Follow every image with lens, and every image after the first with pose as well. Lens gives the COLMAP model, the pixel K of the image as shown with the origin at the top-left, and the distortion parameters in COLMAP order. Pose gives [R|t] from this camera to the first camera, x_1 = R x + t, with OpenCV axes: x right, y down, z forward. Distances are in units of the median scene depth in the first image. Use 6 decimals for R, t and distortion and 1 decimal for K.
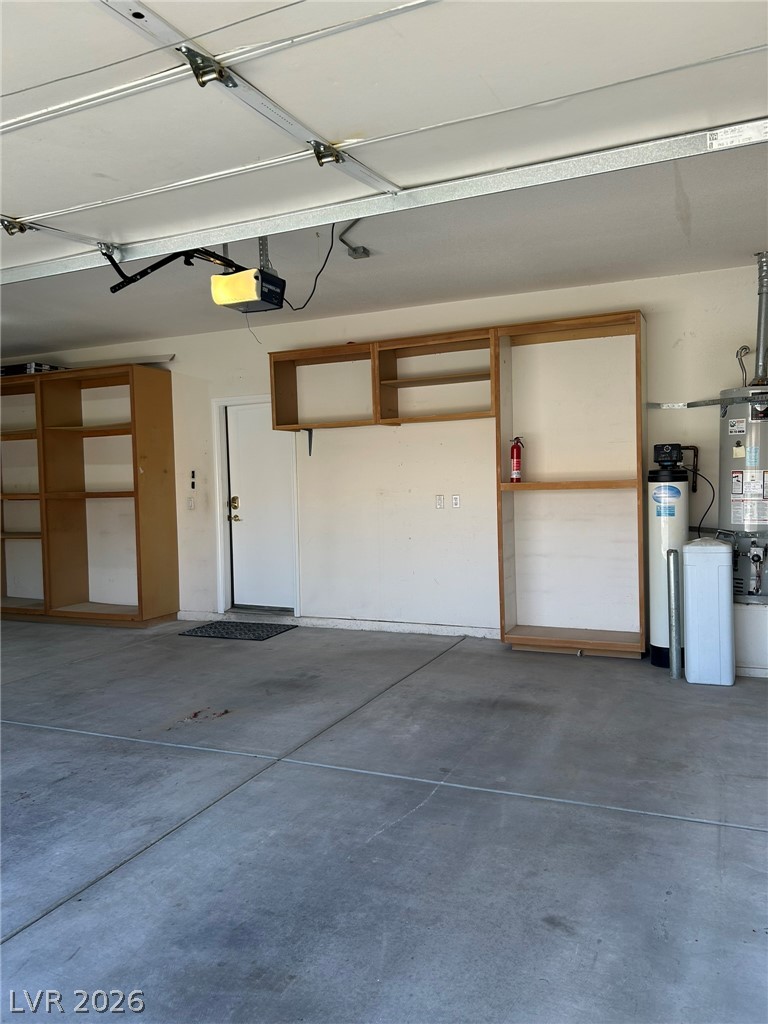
lens RADIAL K [[772.2, 0, 388.9], [0, 772.2, 512.1], [0, 0, 1]] dist [0.044312, -0.043505]
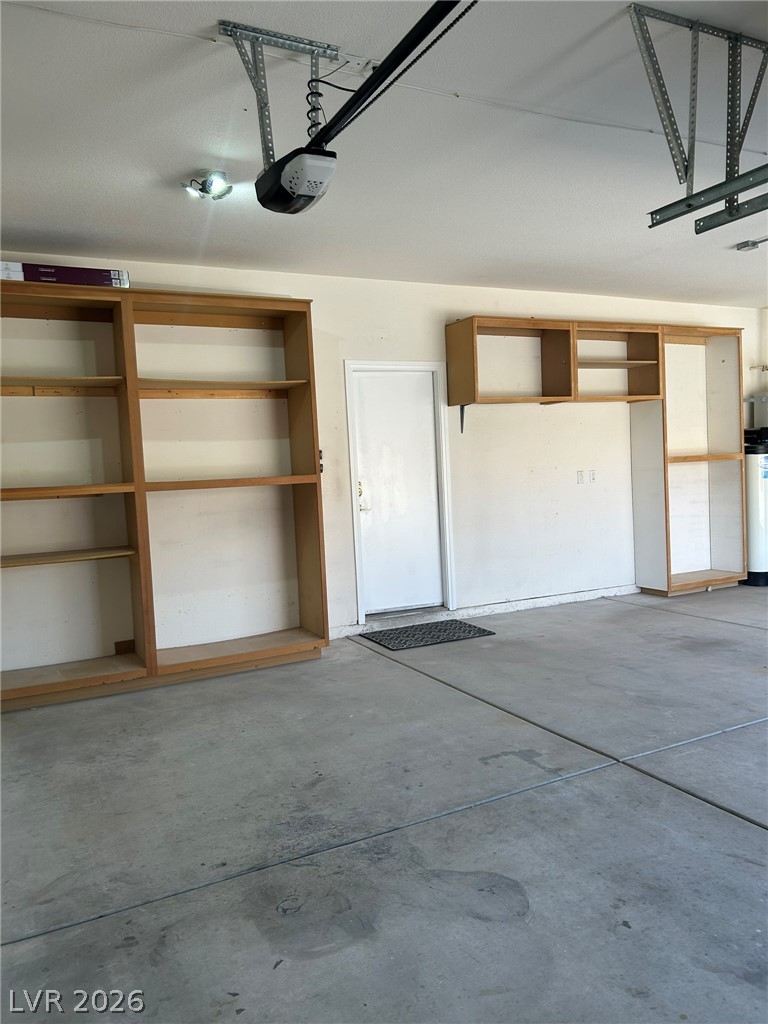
lens RADIAL K [[772.2, 0, 388.9], [0, 772.2, 512.1], [0, 0, 1]] dist [0.044312, -0.043505]
pose [[0.622287, -0.049196, 0.781242, -0.920888], [0.063581, 0.997902, 0.012194, 0.005015], [-0.780203, 0.042084, 0.624109, 0.517635]]
